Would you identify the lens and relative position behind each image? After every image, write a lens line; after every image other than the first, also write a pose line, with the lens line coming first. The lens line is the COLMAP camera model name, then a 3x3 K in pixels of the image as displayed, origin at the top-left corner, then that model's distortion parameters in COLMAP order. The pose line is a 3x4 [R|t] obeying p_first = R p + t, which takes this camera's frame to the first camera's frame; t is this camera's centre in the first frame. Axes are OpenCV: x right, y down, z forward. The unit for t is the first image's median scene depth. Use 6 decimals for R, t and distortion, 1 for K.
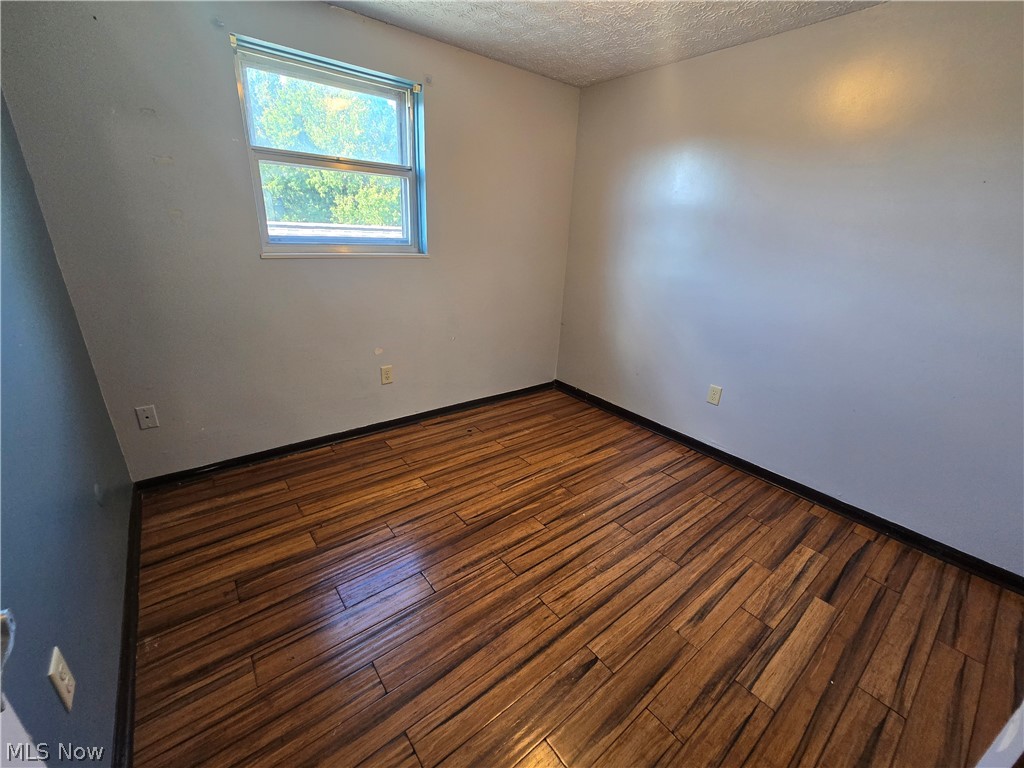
lens RADIAL K [[420.5, 0, 512.4], [0, 420.5, 381.1], [0, 0, 1]] dist [-0.002370, 0.000109]
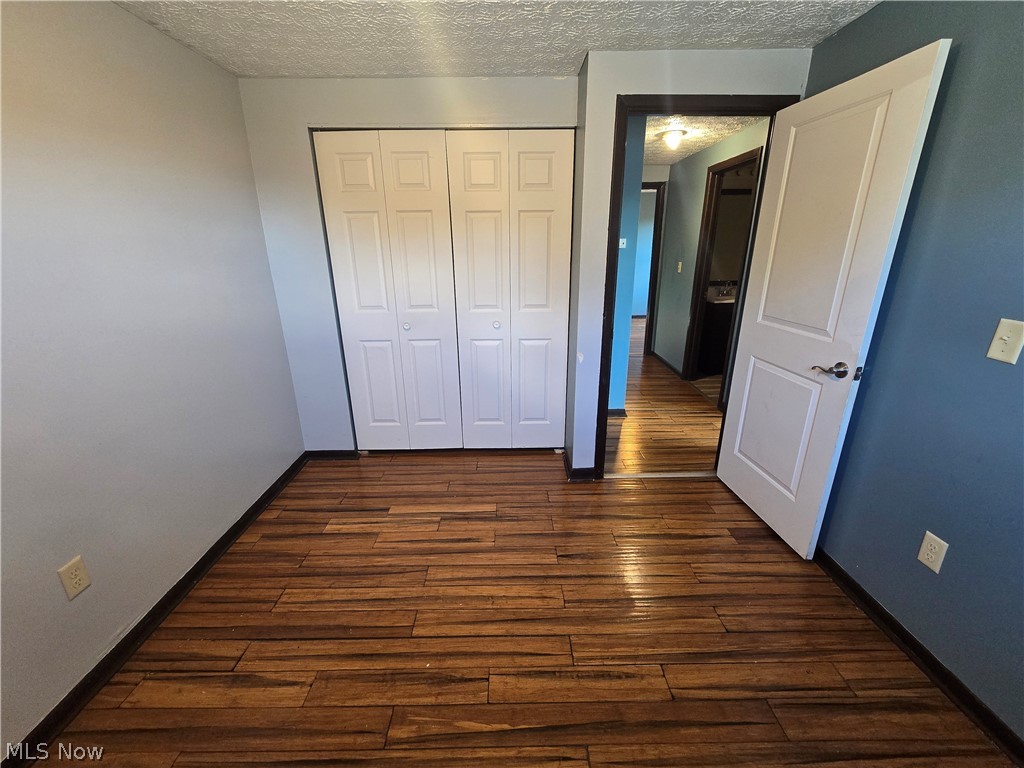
lens RADIAL K [[420.5, 0, 512.4], [0, 420.5, 381.1], [0, 0, 1]] dist [-0.002370, 0.000109]
pose [[-0.788361, -0.224029, 0.572973, -0.259105], [0.191343, 0.795862, 0.574449, -0.476745], [-0.584700, 0.562508, -0.584560, 1.134942]]
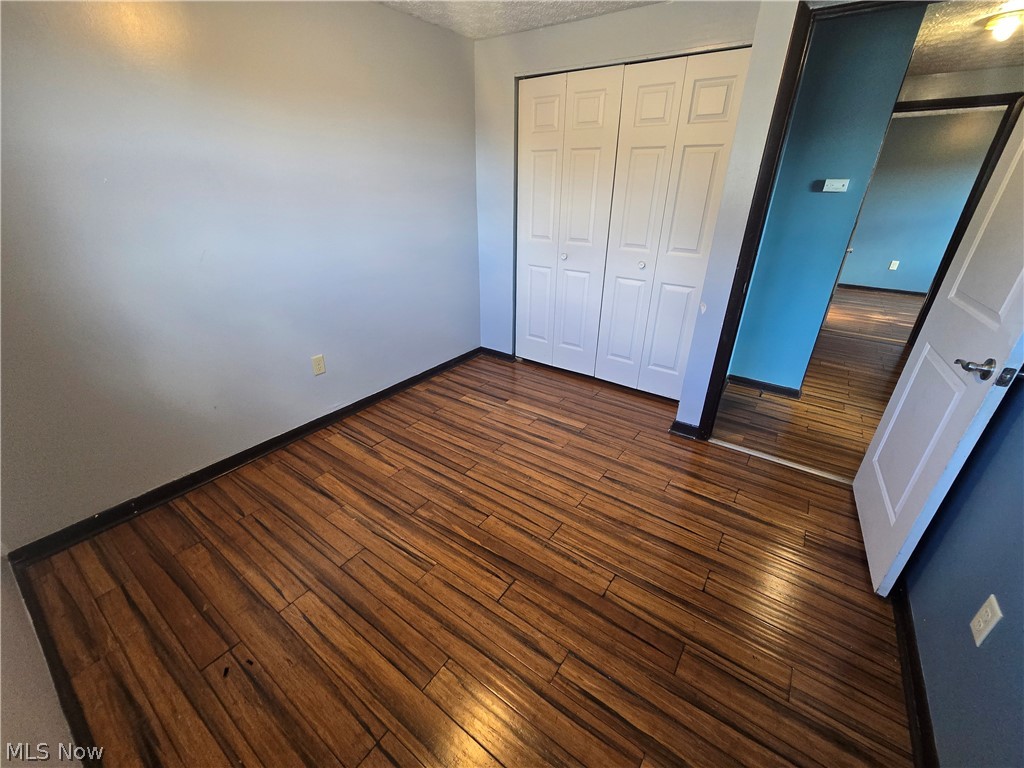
lens RADIAL K [[420.5, 0, 512.4], [0, 420.5, 381.1], [0, 0, 1]] dist [-0.002370, 0.000109]
pose [[-0.276750, -0.448310, 0.849957, -0.637421], [0.312039, 0.794647, 0.520738, -0.400675], [-0.908868, 0.409334, -0.080028, 0.921064]]
